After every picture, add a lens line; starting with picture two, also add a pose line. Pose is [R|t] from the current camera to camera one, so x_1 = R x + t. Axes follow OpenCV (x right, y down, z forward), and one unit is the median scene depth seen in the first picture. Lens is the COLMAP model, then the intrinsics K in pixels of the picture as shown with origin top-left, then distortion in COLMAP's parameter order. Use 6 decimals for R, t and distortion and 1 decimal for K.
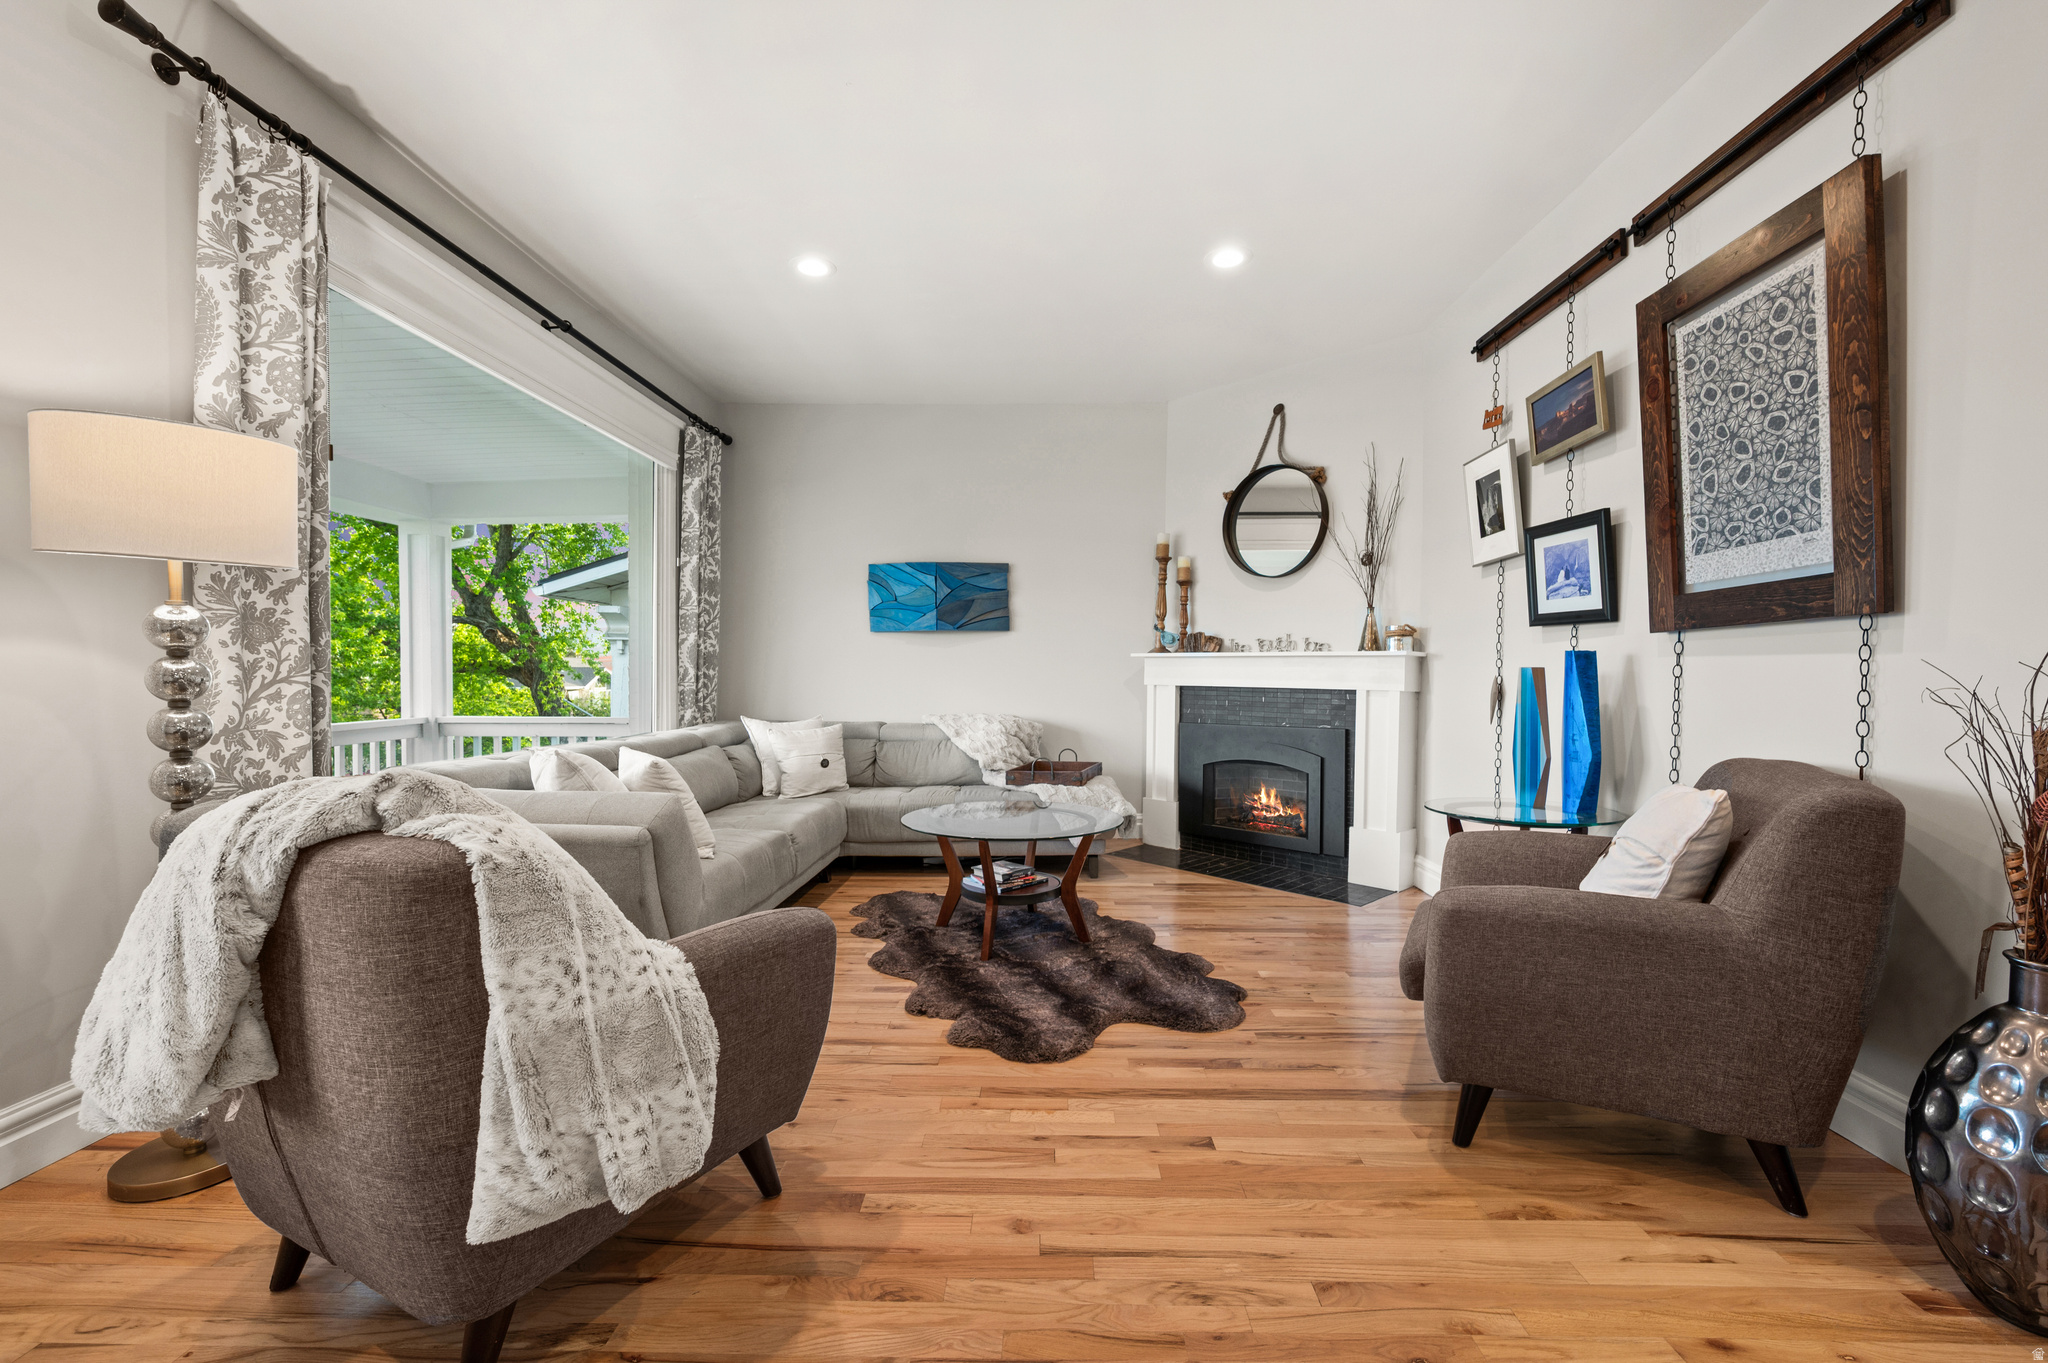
lens RADIAL K [[857.4, 0, 1024.3], [0, 857.4, 686.1], [0, 0, 1]] dist [-0.001881, -0.000295]
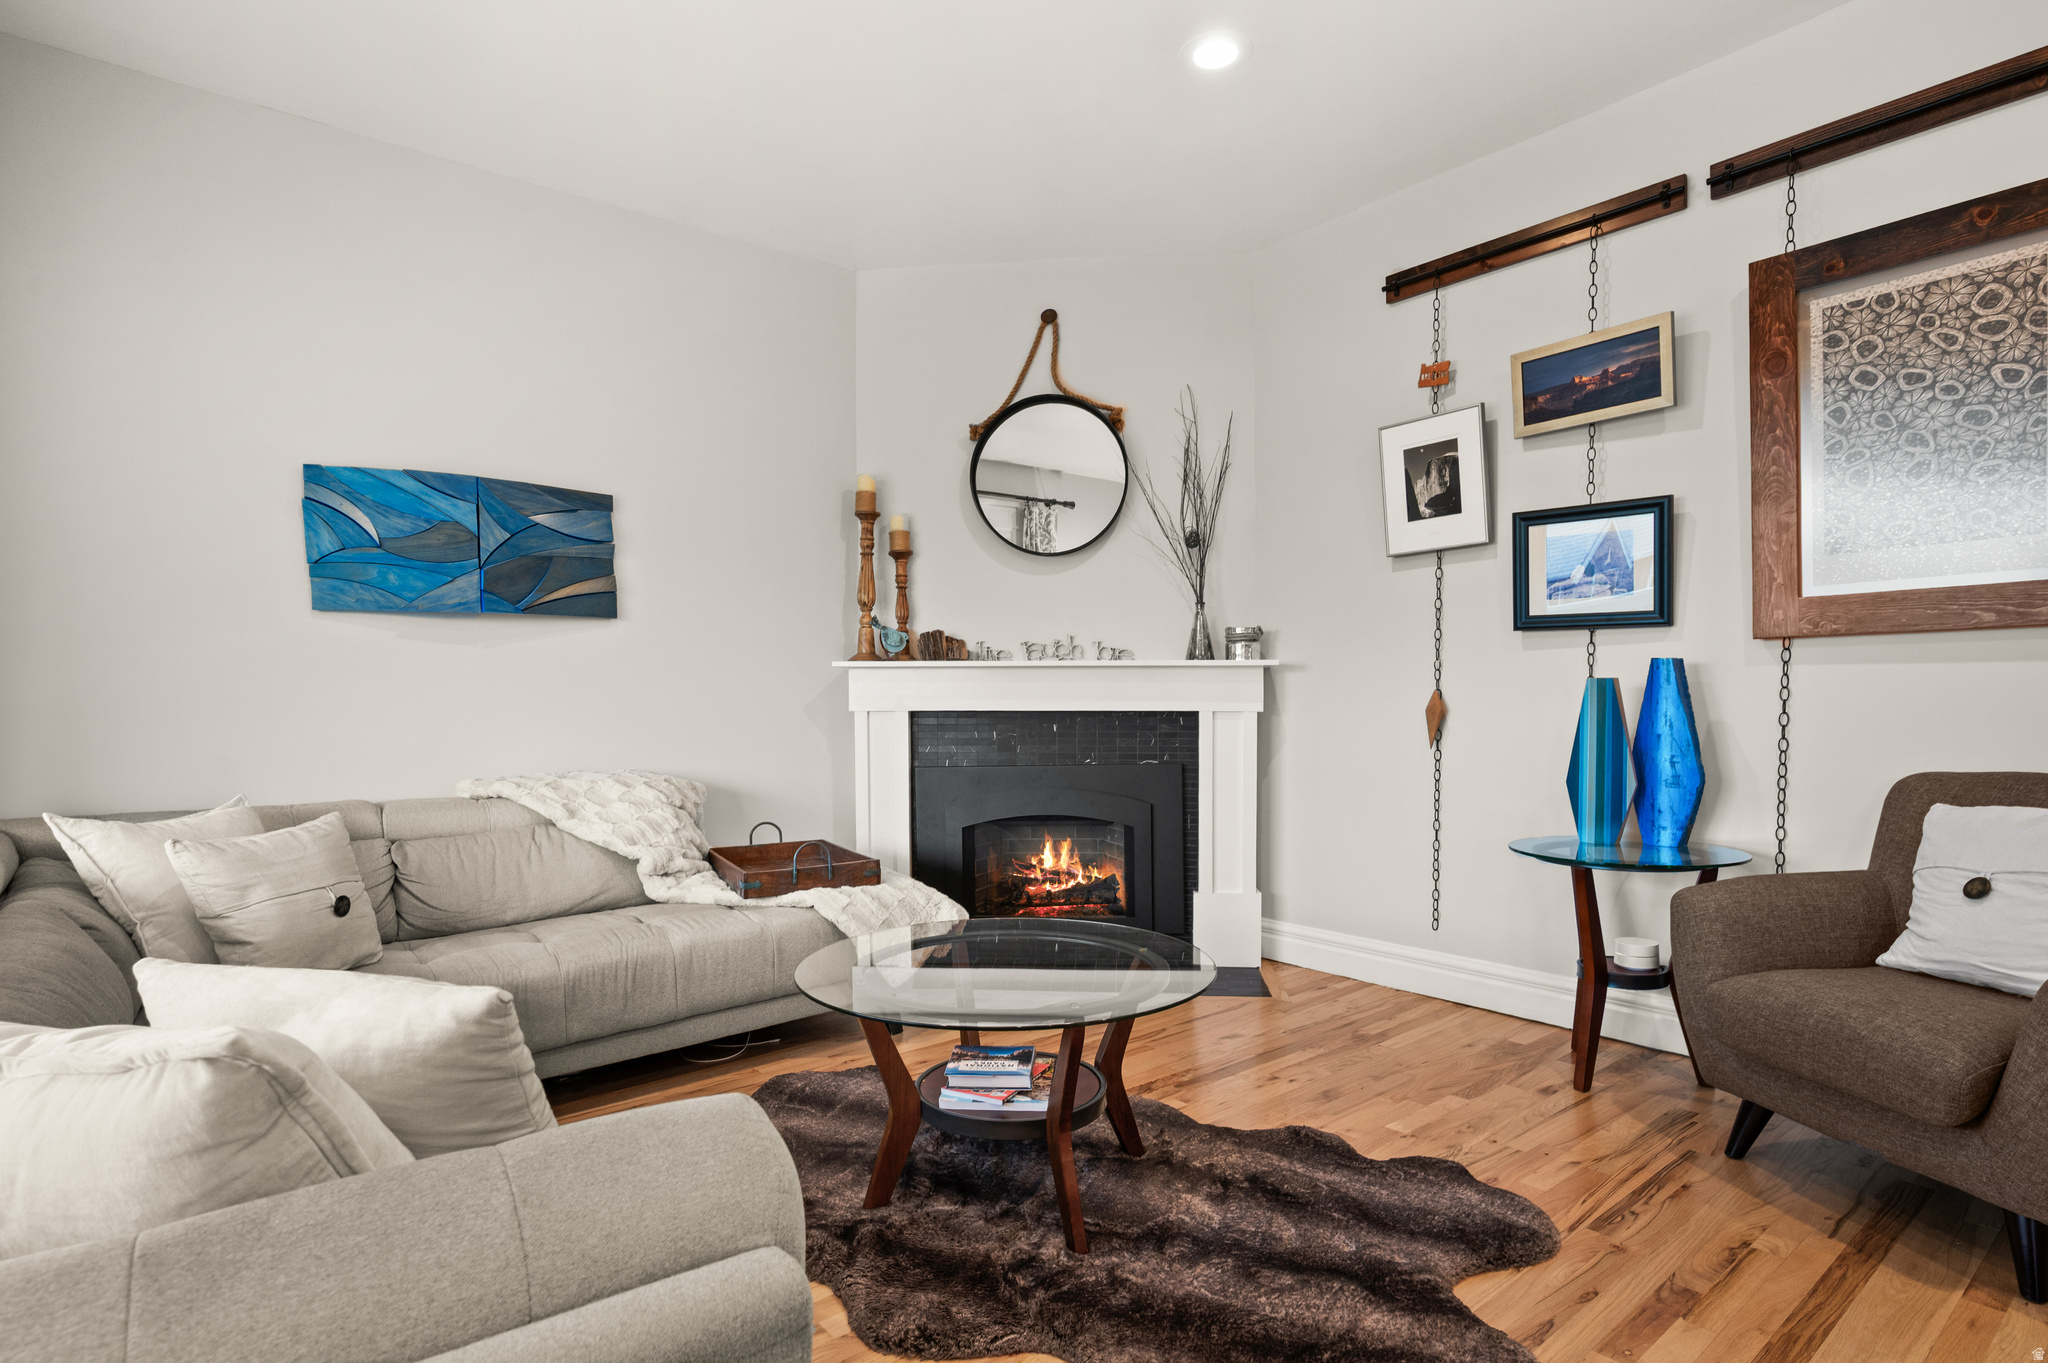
lens RADIAL K [[1066.6, 0, 1021.0], [0, 1066.6, 736.2], [0, 0, 1]] dist [0.000286, 0.000197]
pose [[0.753669, -0.035429, 0.656298, -0.439515], [0.019966, 0.999319, 0.031019, -0.007806], [-0.656951, -0.010274, 0.753864, 0.498668]]
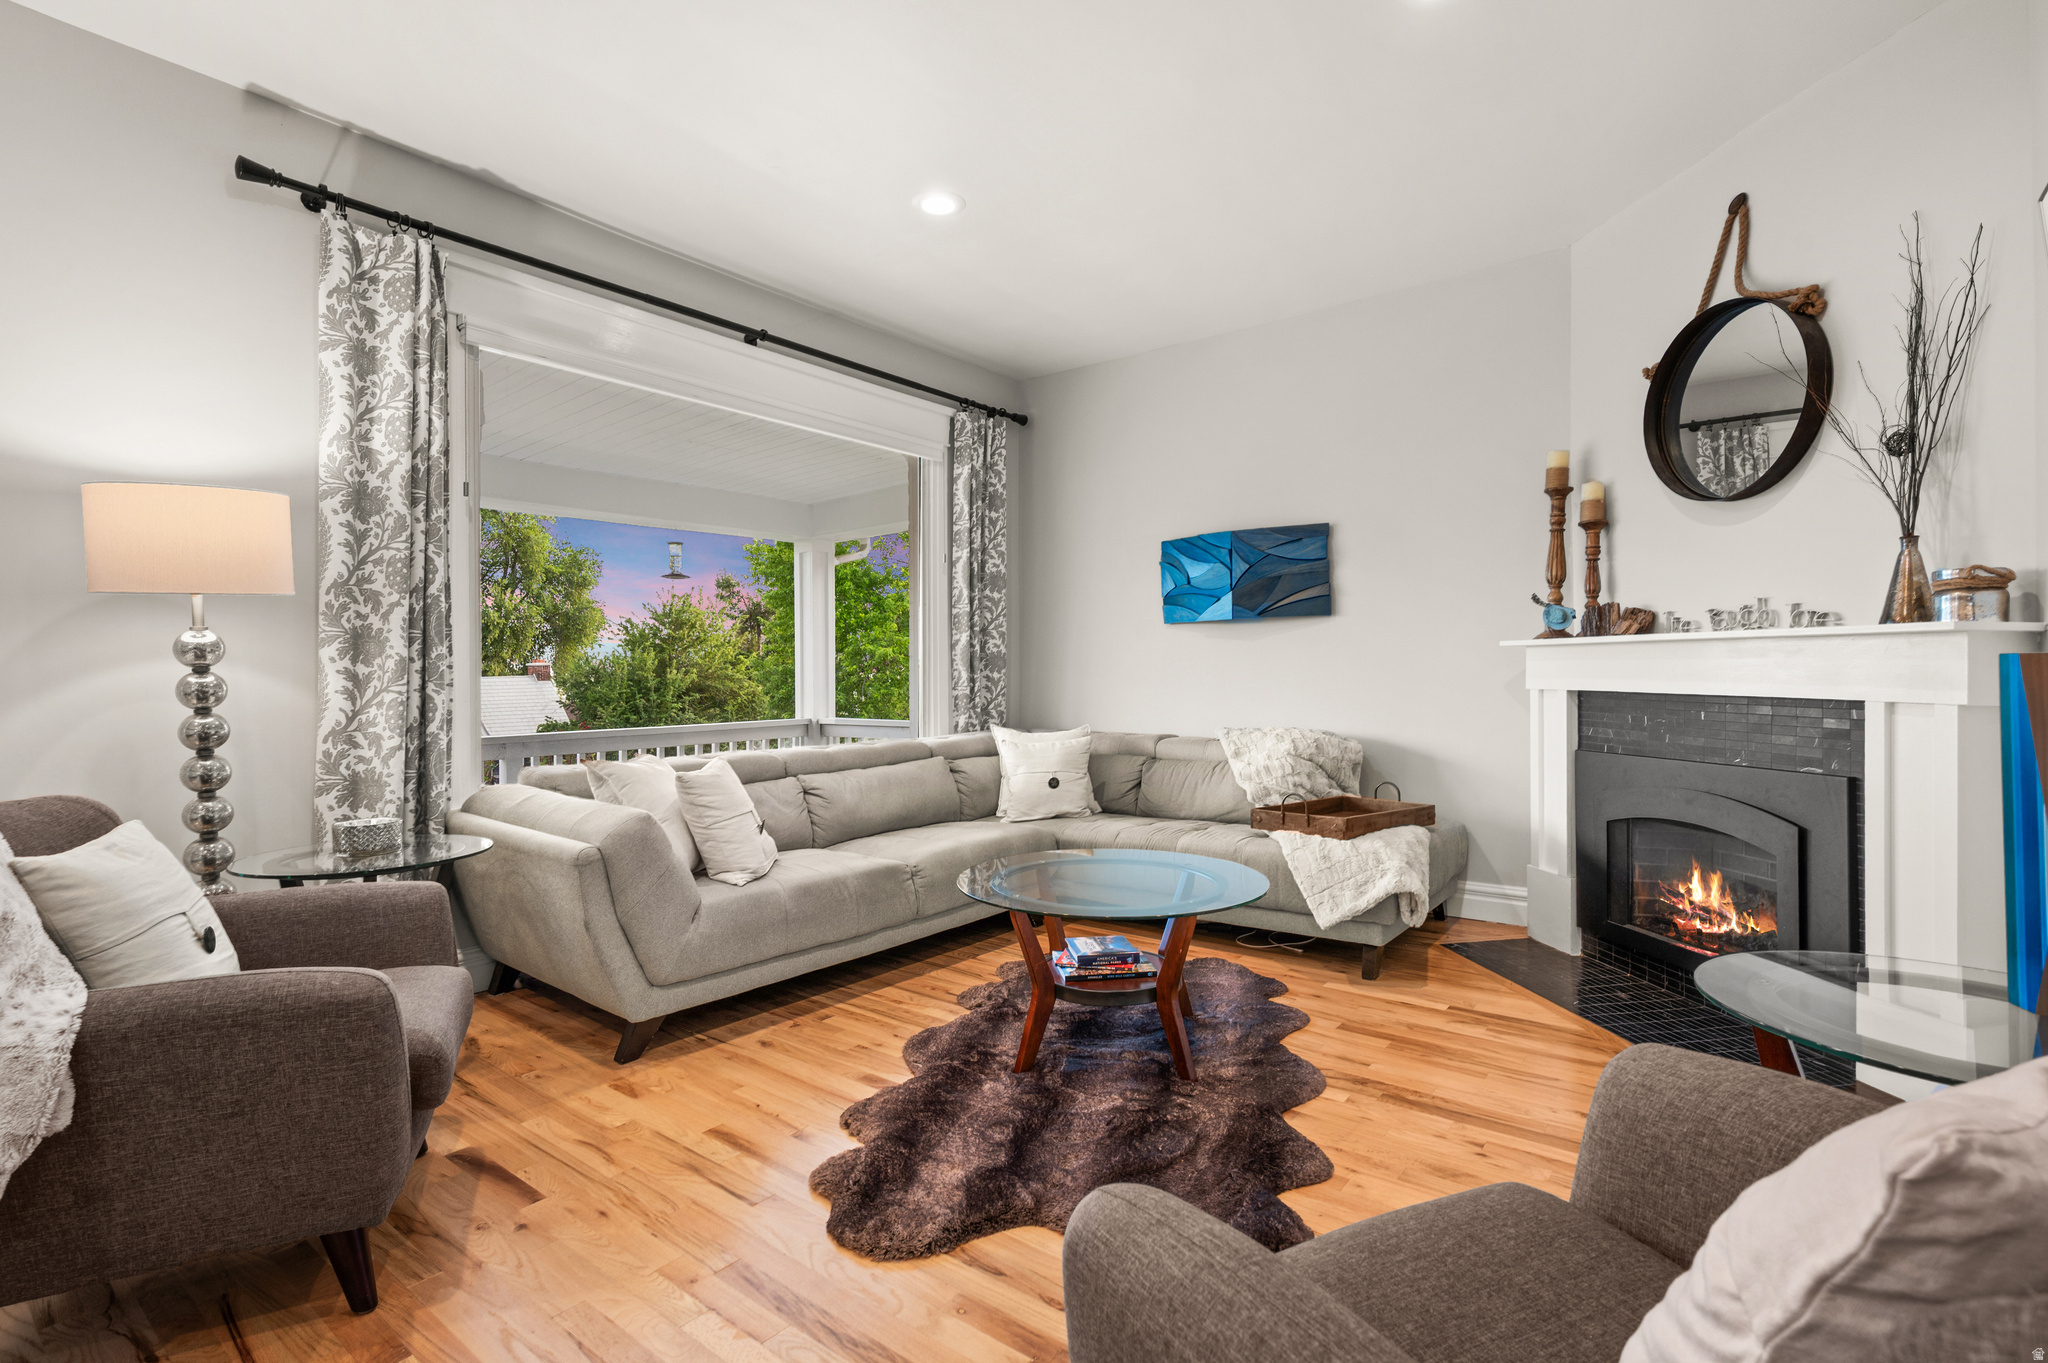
lens RADIAL K [[947.5, 0, 1032.2], [0, 947.5, 662.0], [0, 0, 1]] dist [-0.002113, -0.000698]
pose [[0.807295, -0.016501, -0.589917, 0.404133], [0.001754, 0.999672, -0.025563, -0.006652], [0.590145, 0.019602, 0.807059, 0.321198]]
